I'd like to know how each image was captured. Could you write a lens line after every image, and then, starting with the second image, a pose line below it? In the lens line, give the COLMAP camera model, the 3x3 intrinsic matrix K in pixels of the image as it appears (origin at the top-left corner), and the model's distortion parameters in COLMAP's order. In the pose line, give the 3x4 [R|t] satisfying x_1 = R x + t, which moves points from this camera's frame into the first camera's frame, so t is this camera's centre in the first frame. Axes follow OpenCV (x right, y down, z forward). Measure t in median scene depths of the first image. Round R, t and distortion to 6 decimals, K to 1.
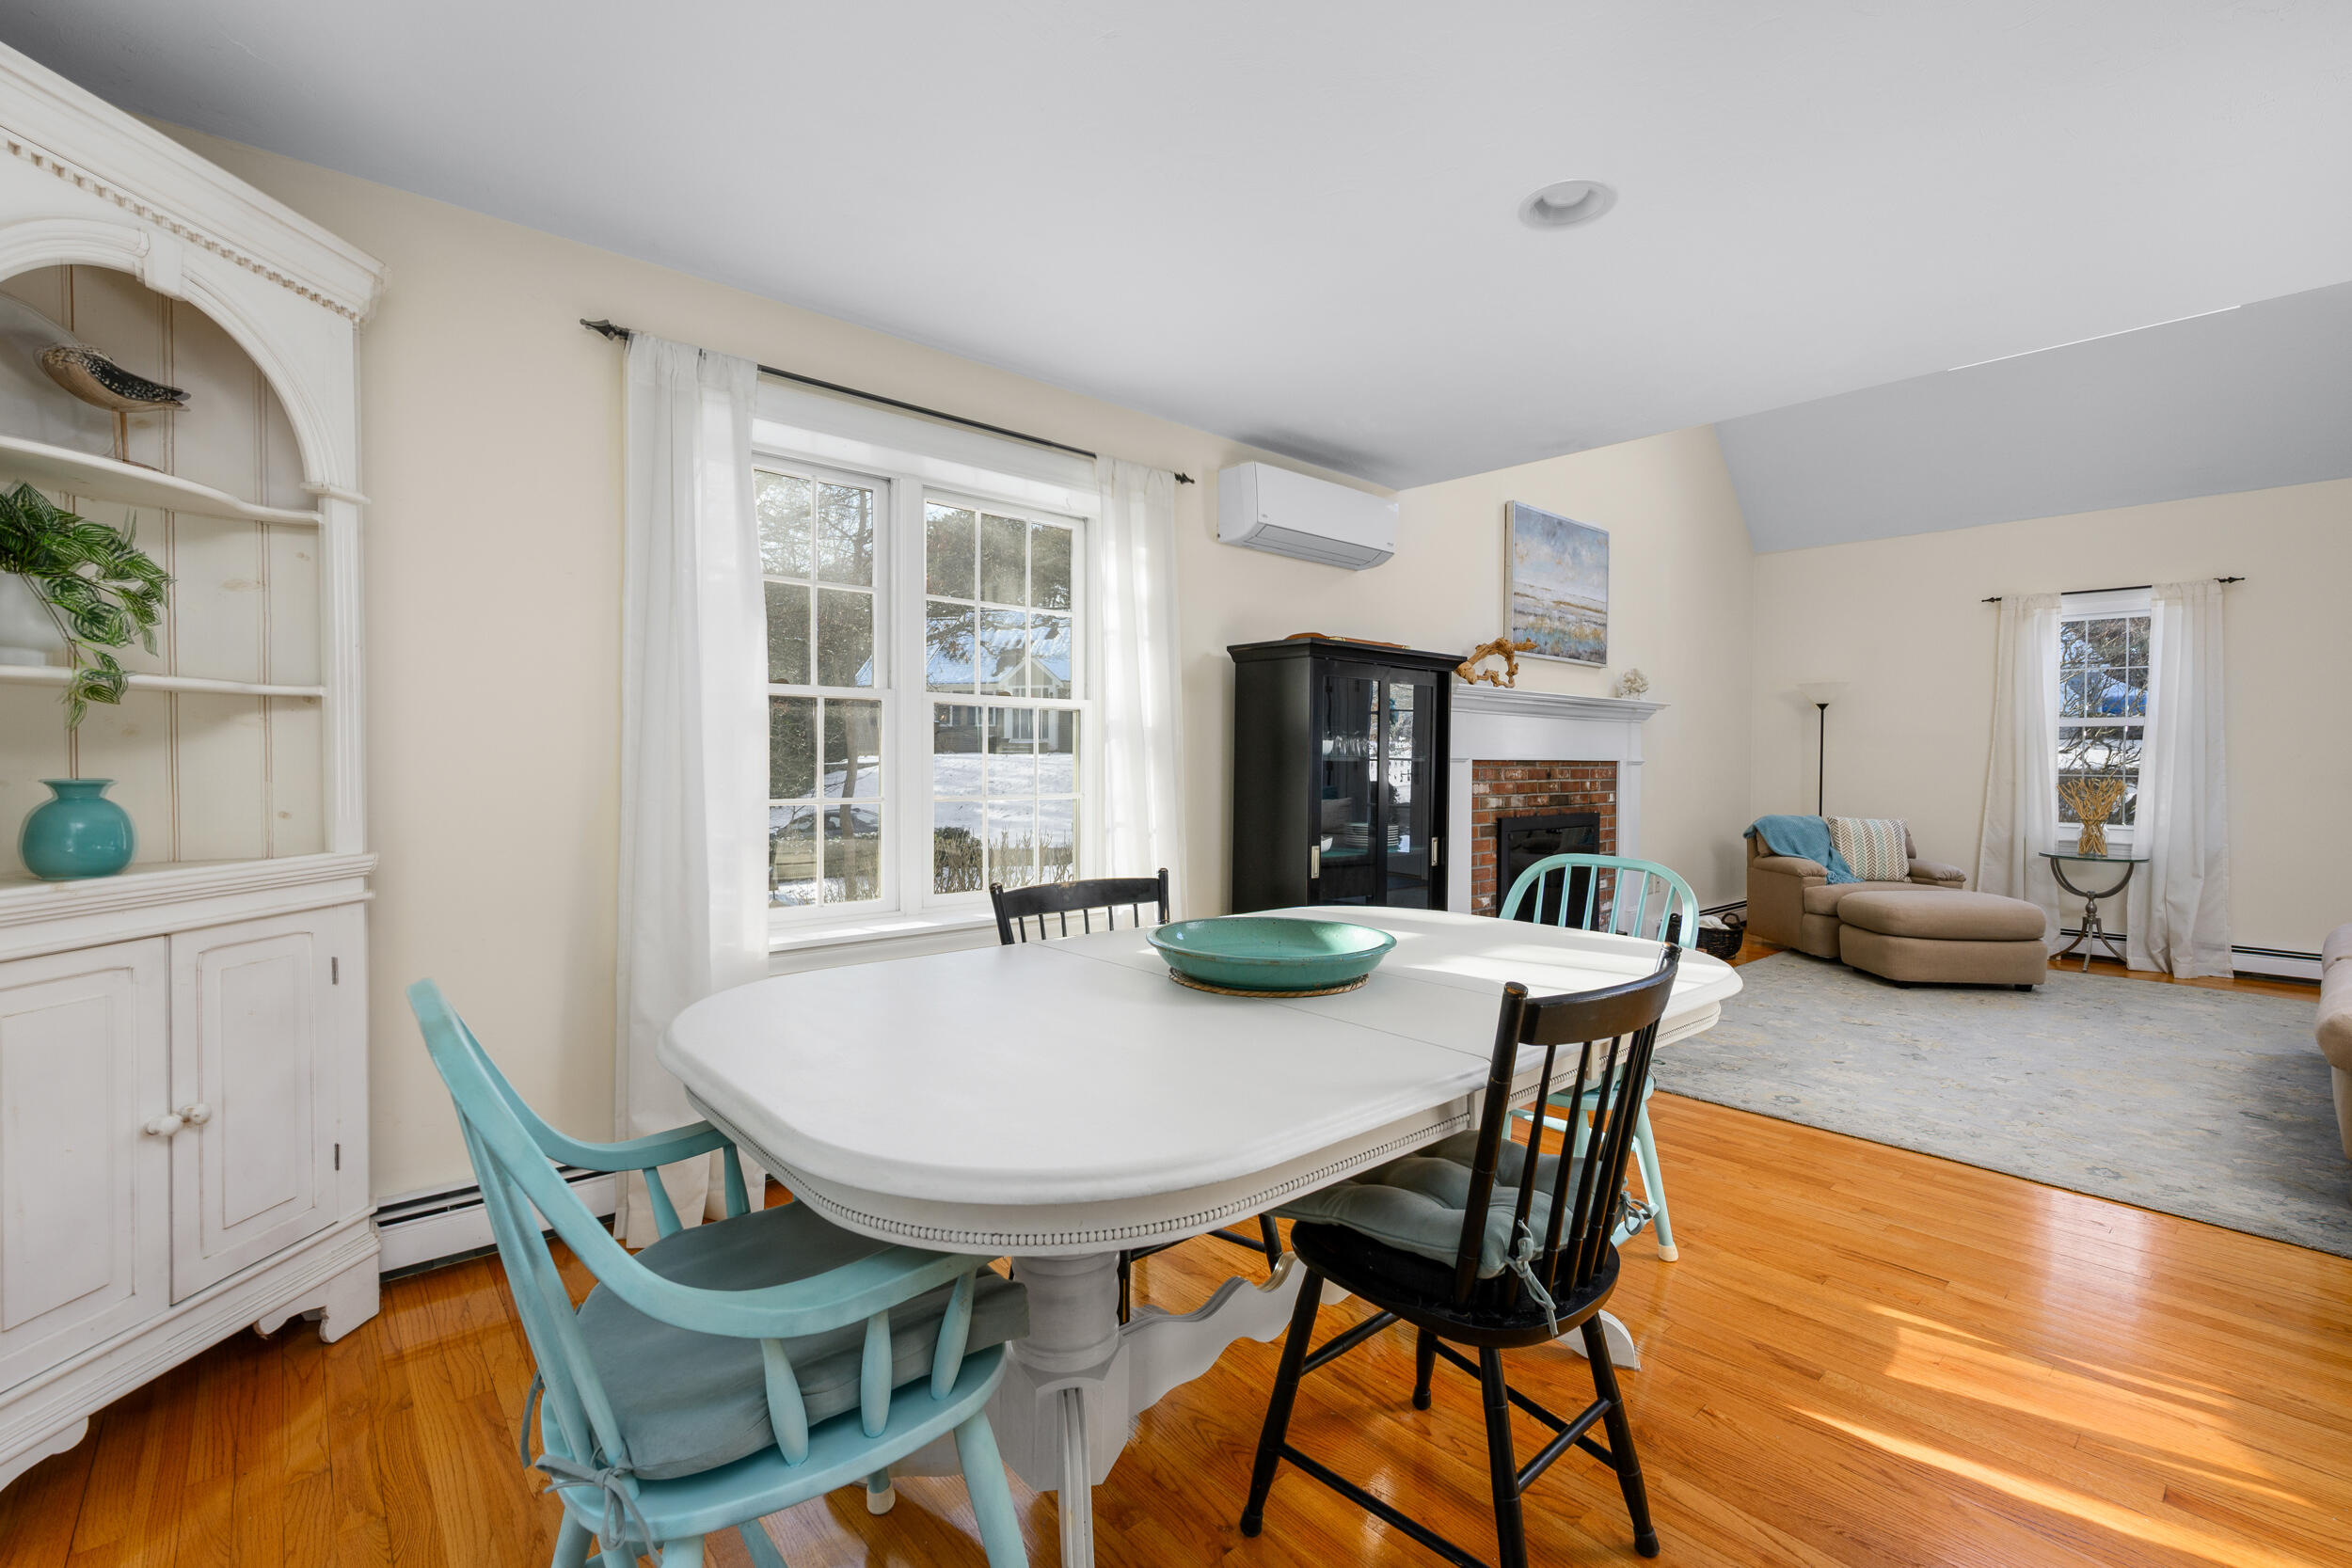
lens RADIAL K [[1024.6, 0, 1177.4], [0, 1024.6, 770.4], [0, 0, 1]] dist [0.000309, -0.000441]
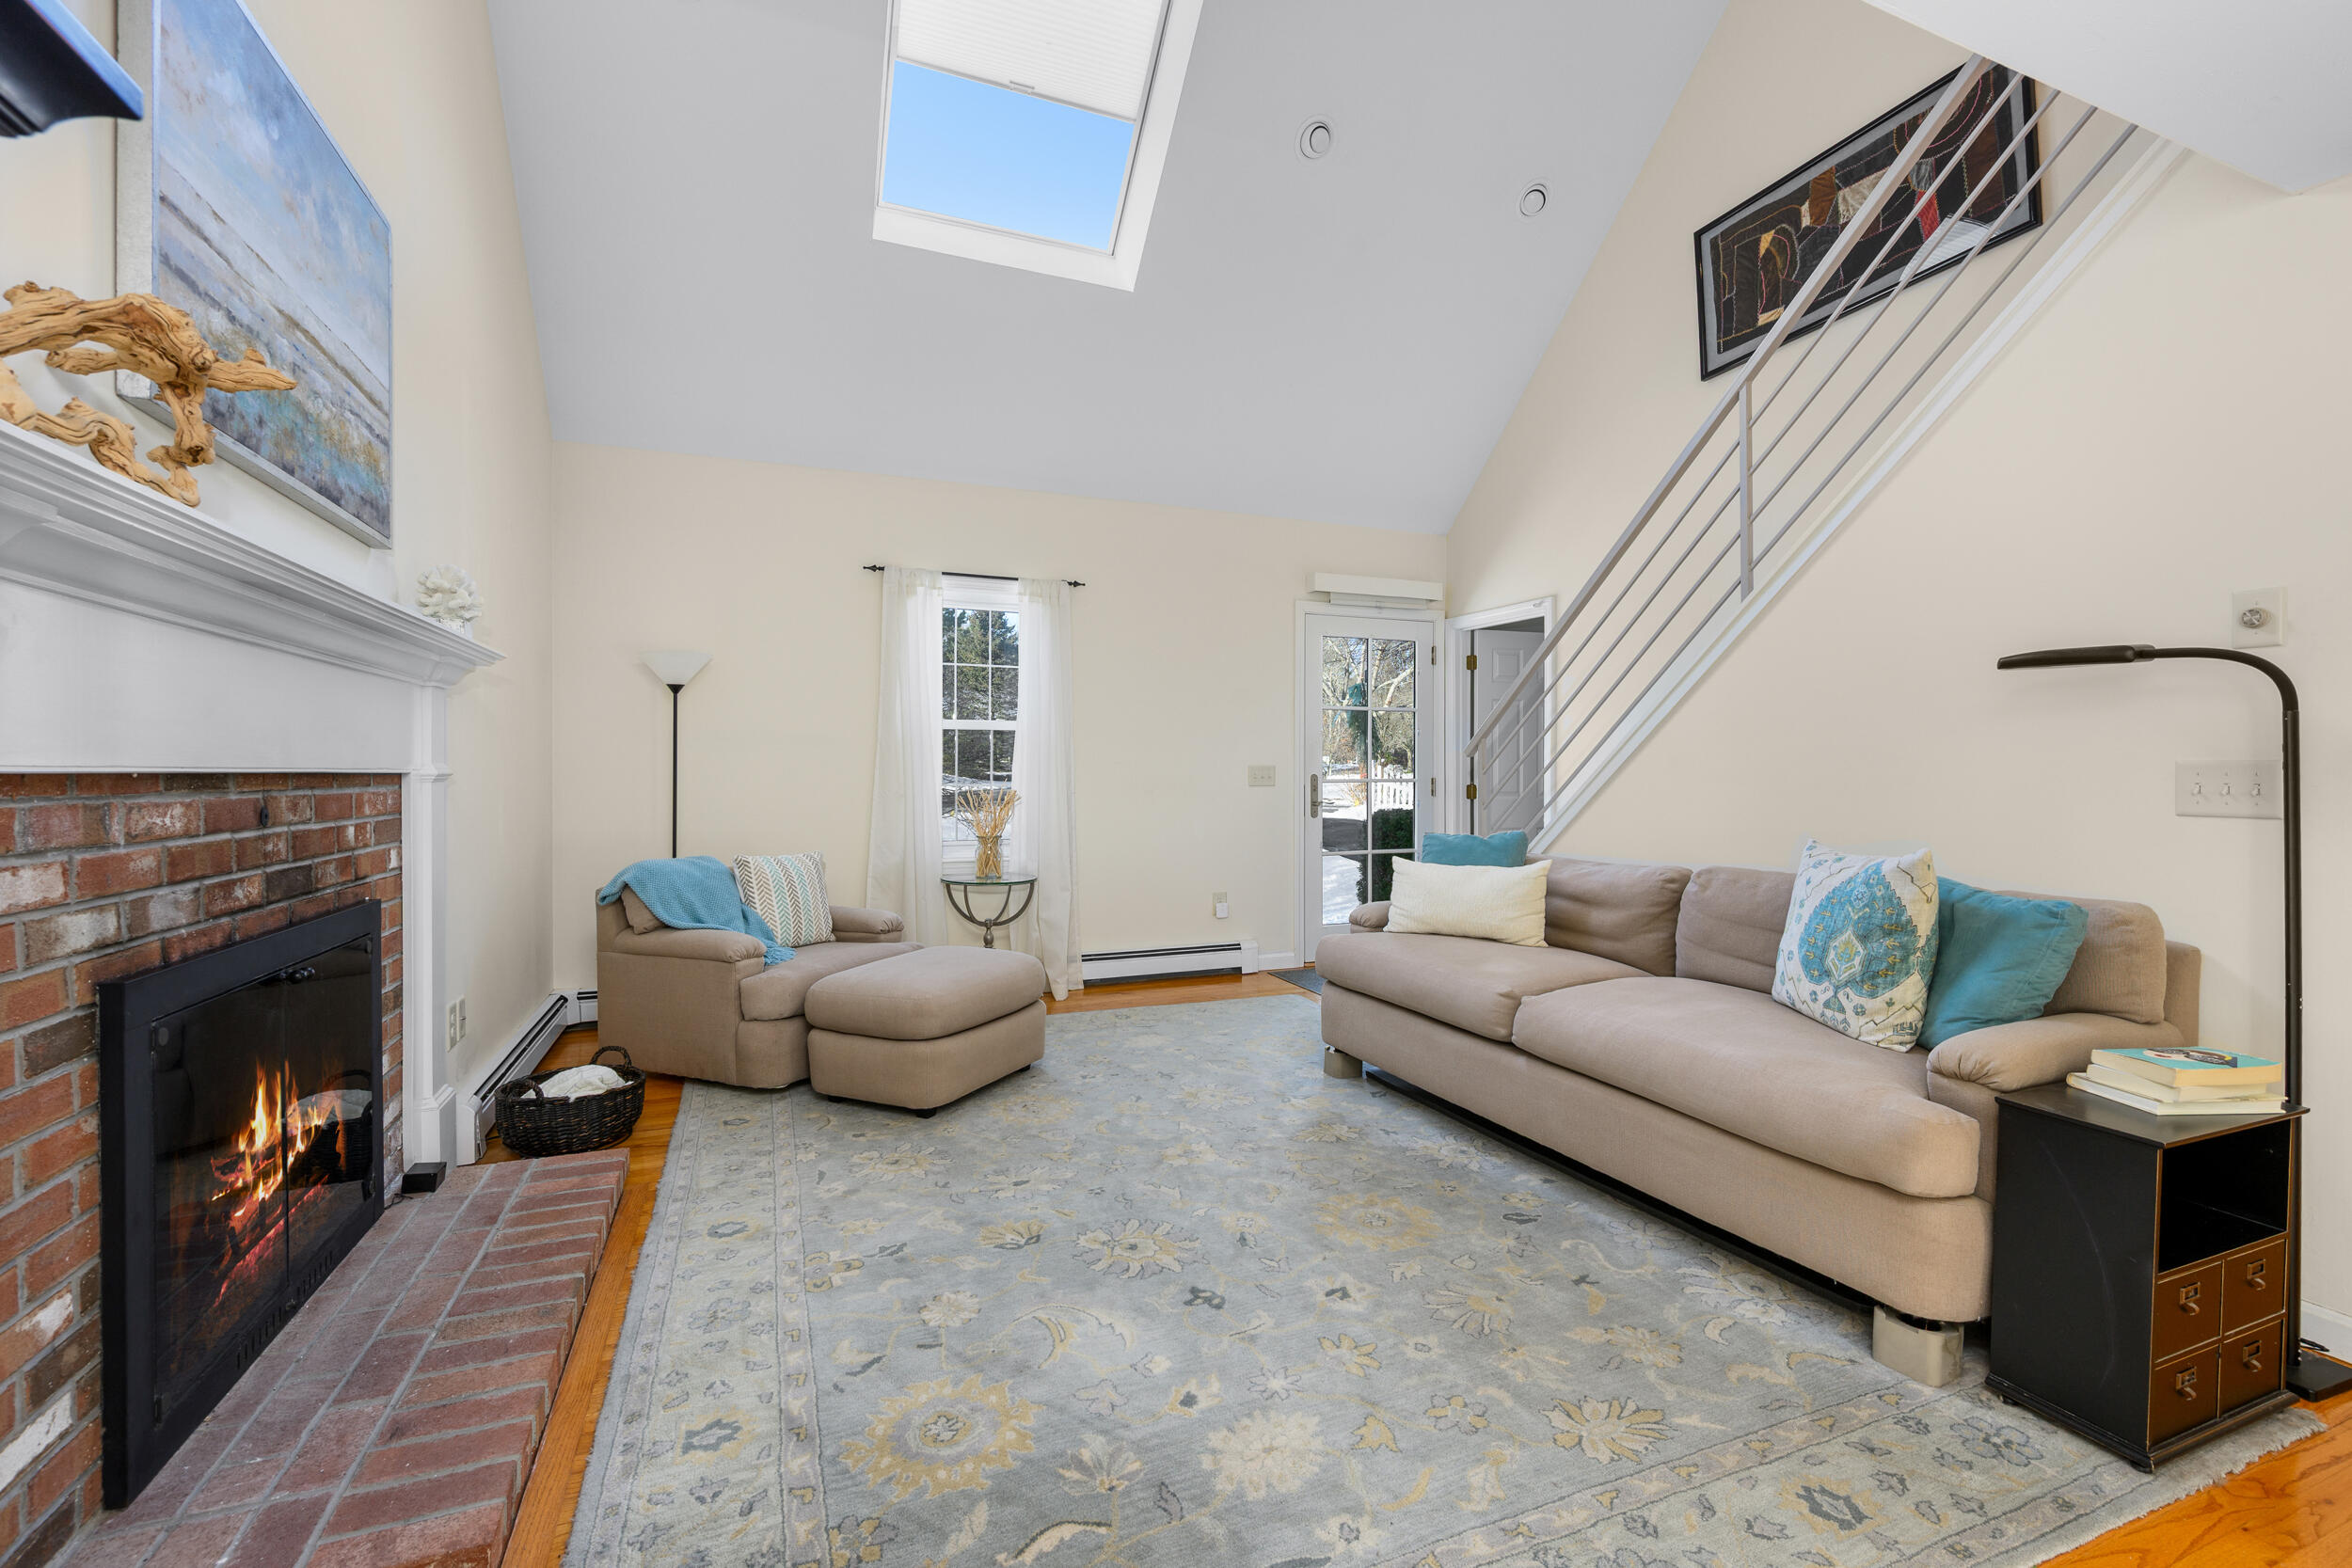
lens RADIAL K [[1013.5, 0, 1178.1], [0, 1013.5, 777.7], [0, 0, 1]] dist [0.000381, 0.000494]
pose [[0.325614, -0.012200, 0.945424, 0.138804], [0.013514, 0.999875, 0.008249, -0.006718], [-0.945406, 0.010090, 0.325739, 0.590917]]
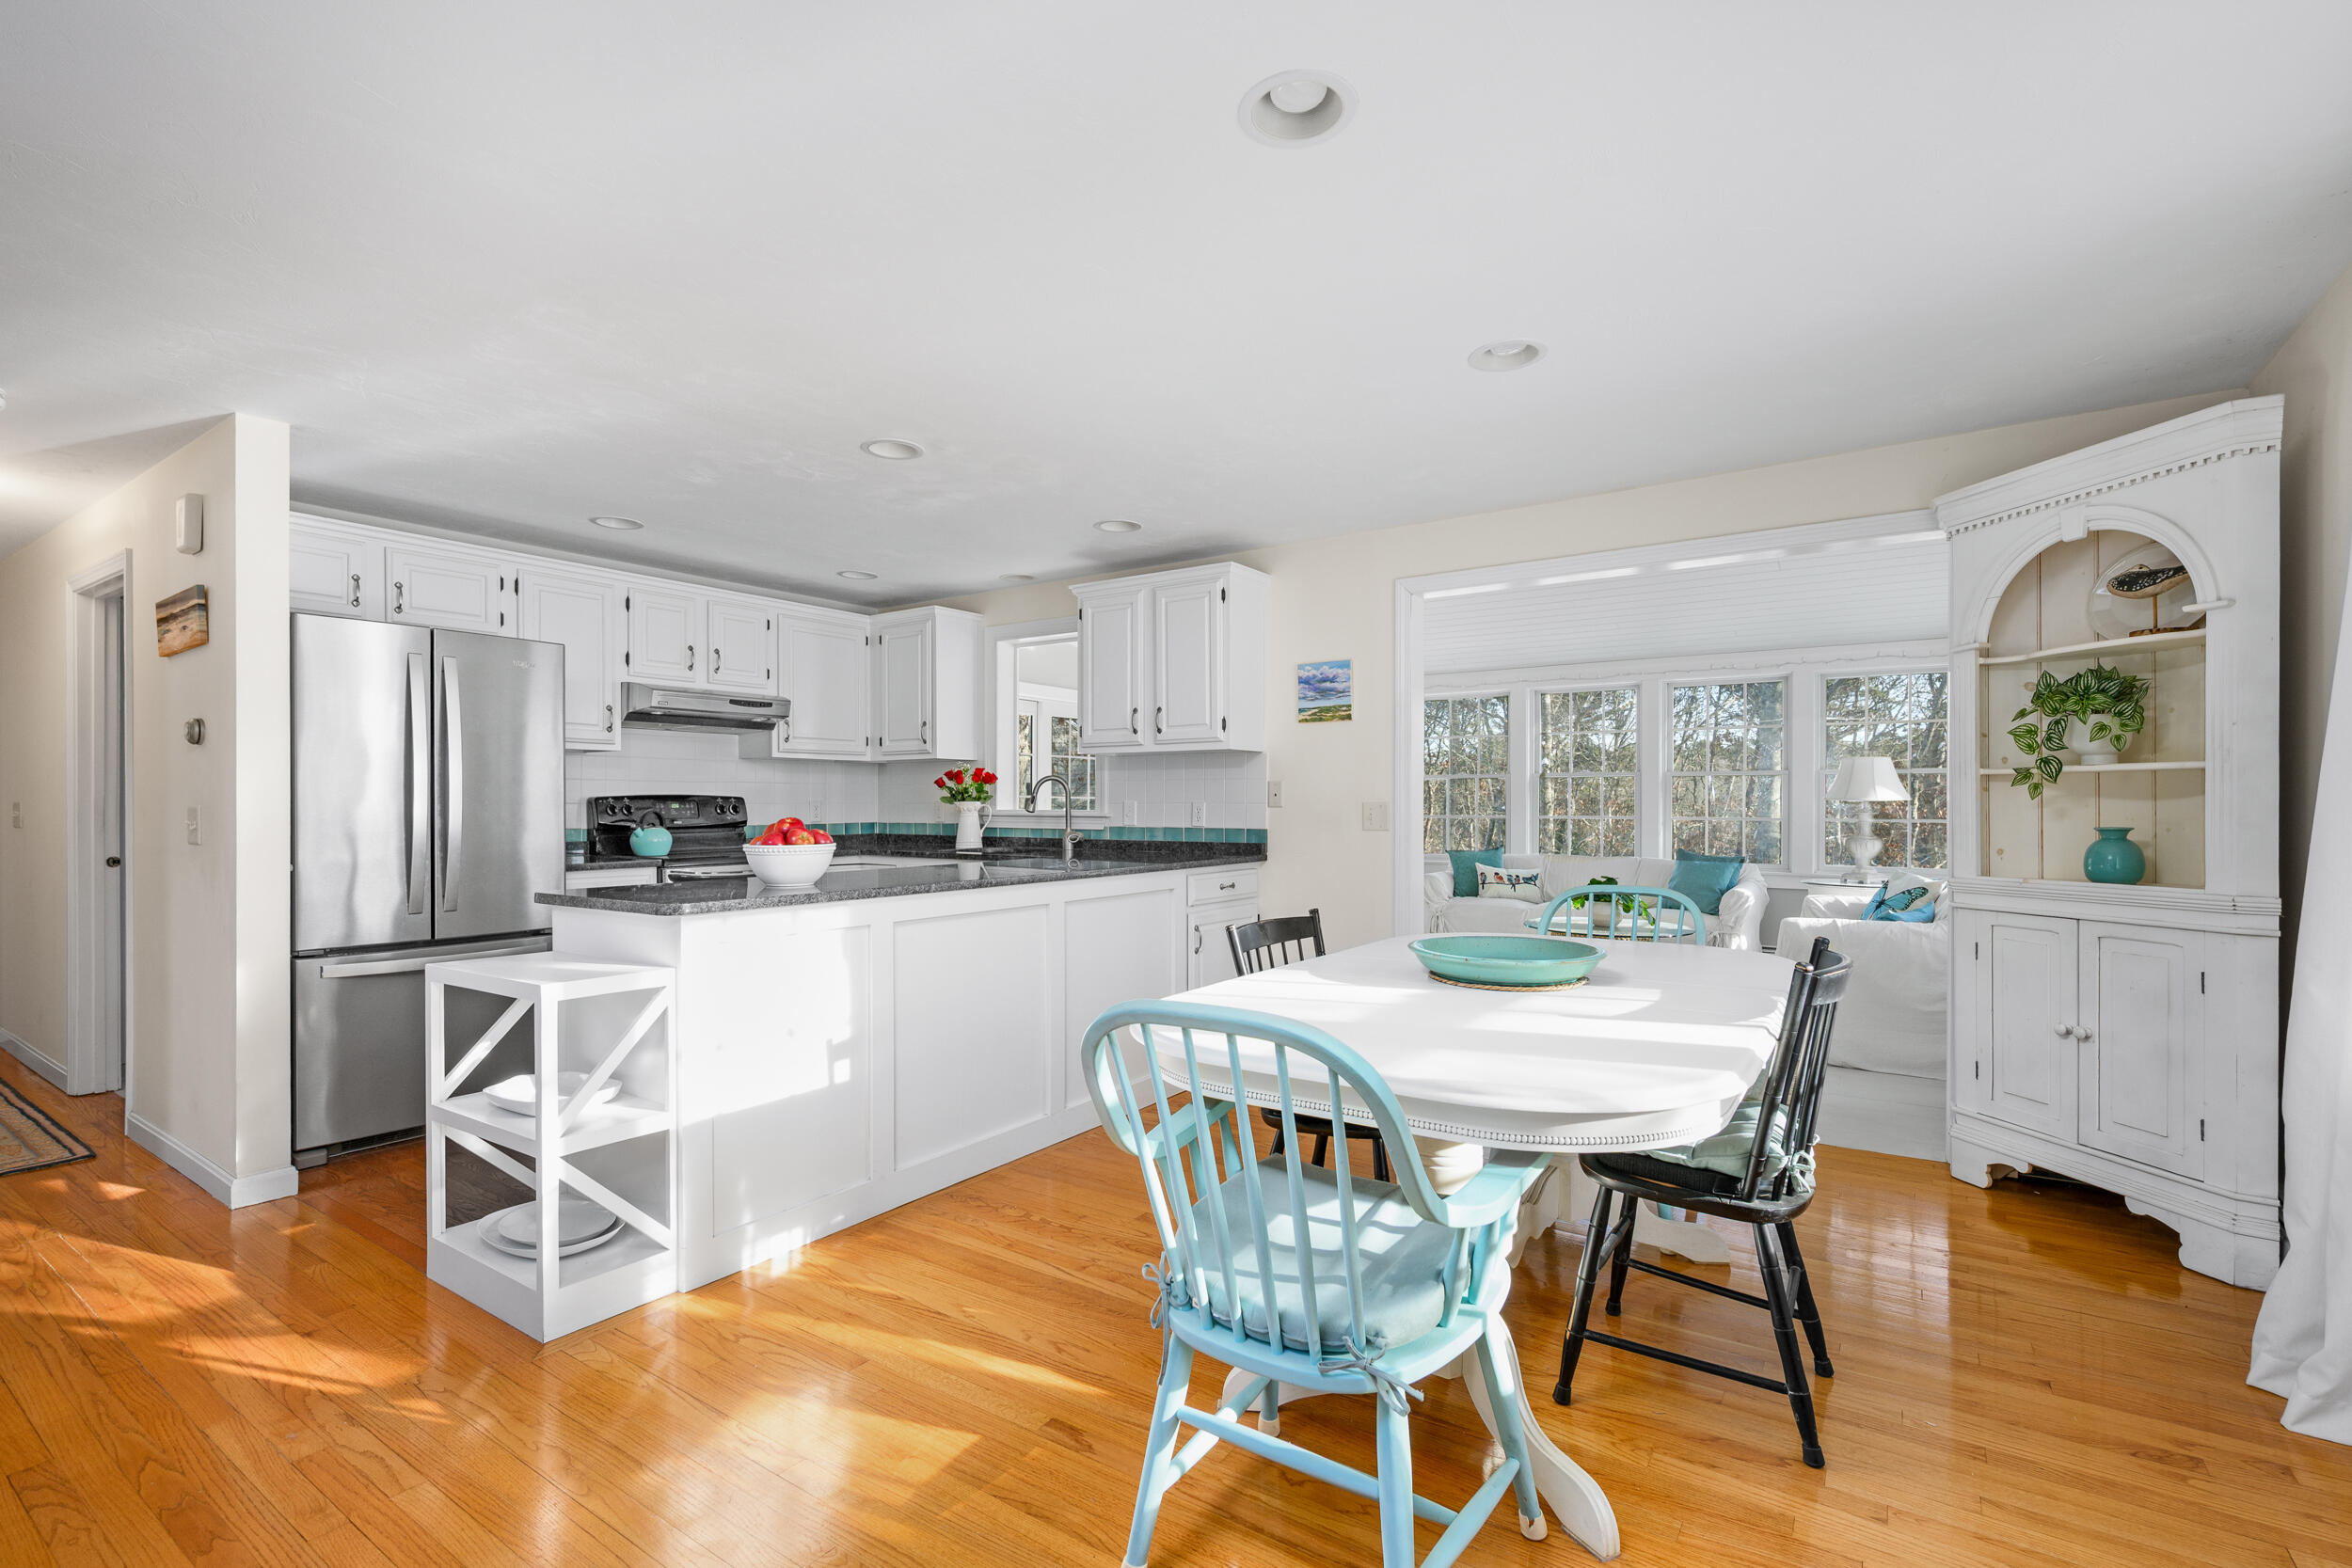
lens RADIAL K [[1048.6, 0, 1169.2], [0, 1048.6, 807.9], [0, 0, 1]] dist [-0.001030, -0.000138]
pose [[-0.972606, -0.007401, -0.232344, 0.258723], [-0.010516, 0.999871, 0.012173, -0.008066], [0.232224, 0.014283, -0.972558, 0.700318]]
